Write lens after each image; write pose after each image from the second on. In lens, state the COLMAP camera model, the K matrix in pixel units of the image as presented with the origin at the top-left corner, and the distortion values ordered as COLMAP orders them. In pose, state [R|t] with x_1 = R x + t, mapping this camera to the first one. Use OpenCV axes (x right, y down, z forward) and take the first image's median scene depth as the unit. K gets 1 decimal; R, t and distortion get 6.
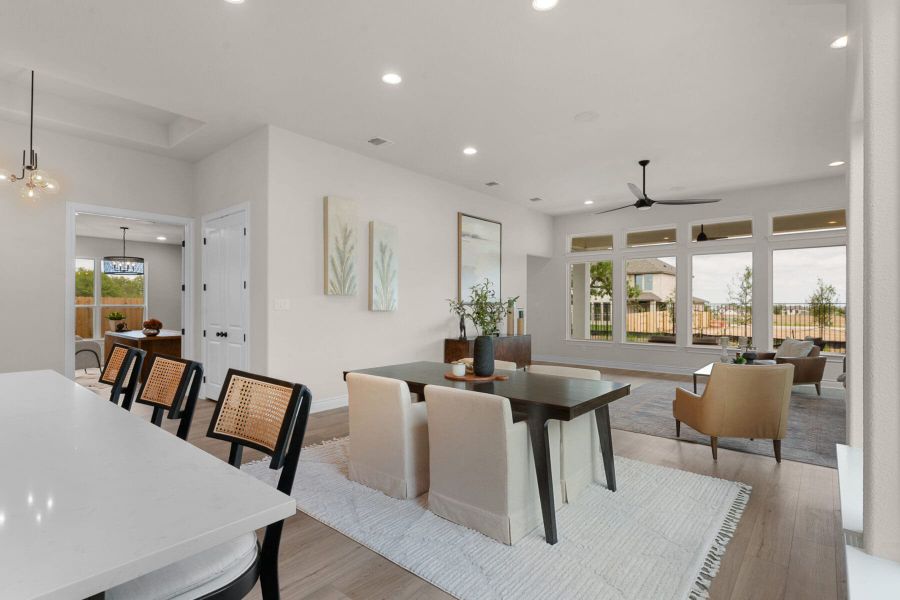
lens RADIAL K [[440.0, 0, 447.3], [0, 440.0, 302.6], [0, 0, 1]] dist [0.003361, 0.000014]
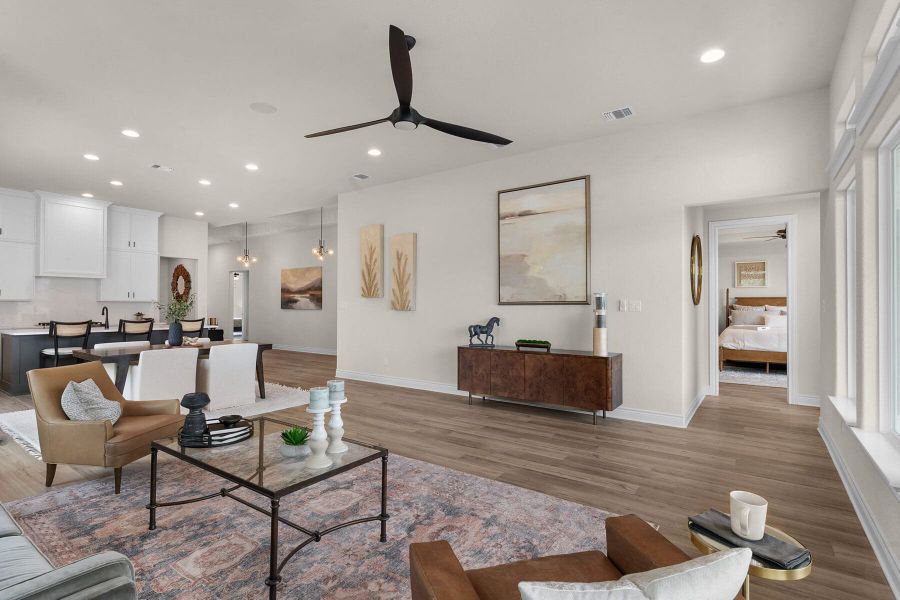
lens RADIAL K [[440.0, 0, 447.3], [0, 440.0, 302.6], [0, 0, 1]] dist [0.003361, 0.000014]
pose [[0.086151, -0.006908, -0.996258, 0.900773], [0.004139, 0.999970, -0.006576, 0.005726], [0.996273, -0.003557, 0.086177, 0.912545]]
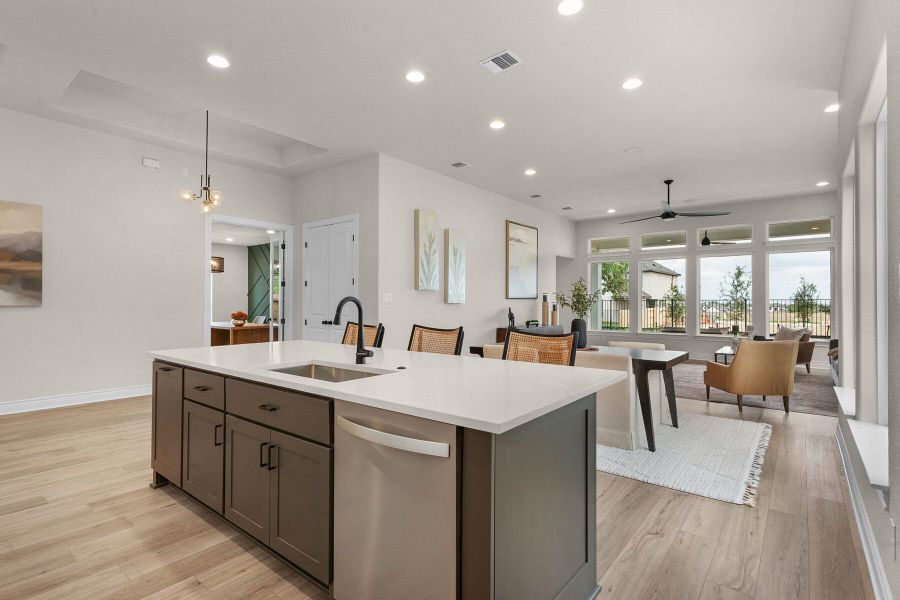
lens RADIAL K [[435.9, 0, 446.9], [0, 435.9, 302.2], [0, 0, 1]] dist [0.003012, 0.000954]
pose [[0.999646, 0.001396, 0.026582, -0.178520], [-0.001529, 0.999986, 0.004981, 0.008296], [-0.026575, -0.005020, 0.999634, -0.169587]]
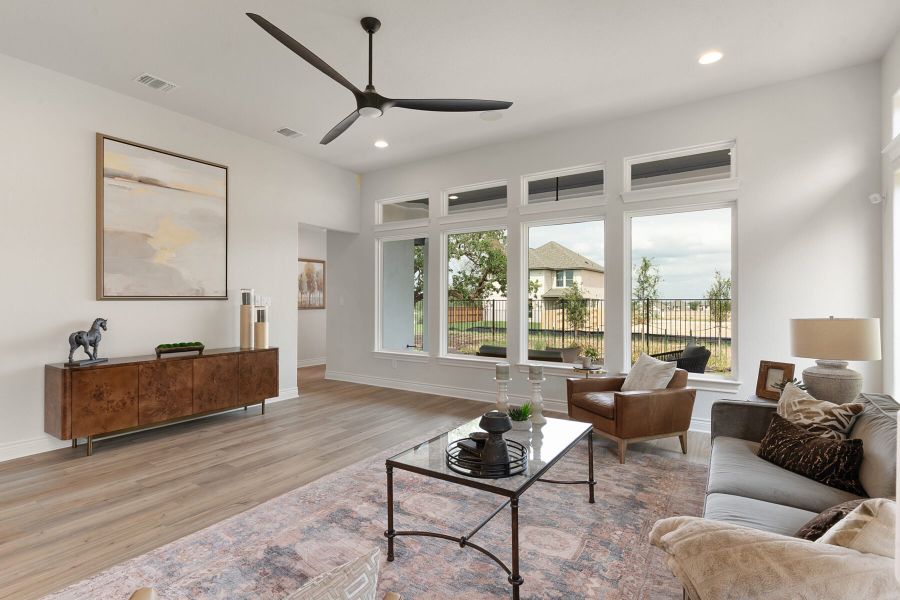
lens RADIAL K [[440.0, 0, 447.3], [0, 440.0, 302.6], [0, 0, 1]] dist [0.003361, 0.000014]
pose [[0.991706, 0.000204, 0.128527, 0.425566], [-0.001283, 0.999965, 0.008315, 0.002700], [-0.128521, -0.008411, 0.991671, 0.430276]]
